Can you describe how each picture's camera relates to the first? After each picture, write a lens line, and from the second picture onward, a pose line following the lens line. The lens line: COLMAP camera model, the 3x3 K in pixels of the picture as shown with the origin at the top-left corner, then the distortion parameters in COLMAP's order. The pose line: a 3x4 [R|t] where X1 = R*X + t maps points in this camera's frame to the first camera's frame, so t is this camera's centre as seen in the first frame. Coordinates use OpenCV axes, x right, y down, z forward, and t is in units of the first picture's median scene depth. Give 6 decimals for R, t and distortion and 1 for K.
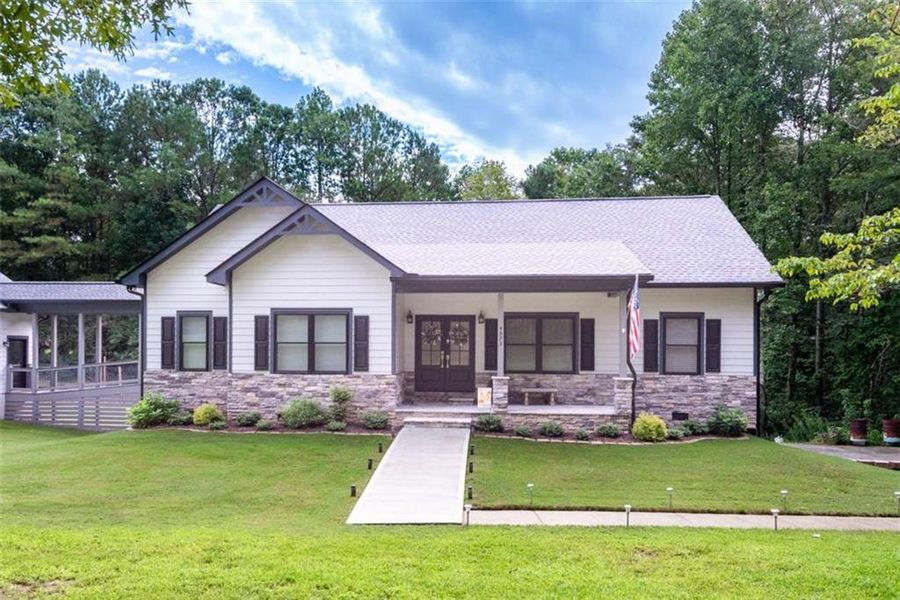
lens RADIAL K [[627.7, 0, 426.7], [0, 627.7, 341.9], [0, 0, 1]] dist [0.015643, -0.004506]
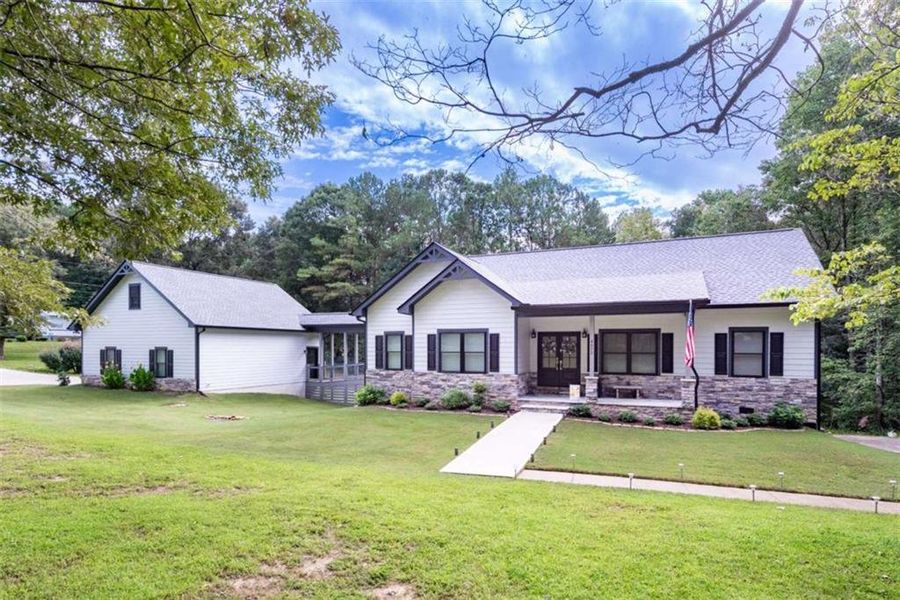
lens RADIAL K [[461.8, 0, 473.2], [0, 461.8, 350.1], [0, 0, 1]] dist [0.010875, -0.001873]
pose [[0.956855, -0.002251, -0.290557, 0.155356], [0.004269, 0.999971, 0.006311, -0.009982], [0.290534, -0.007279, 0.956837, -0.036935]]
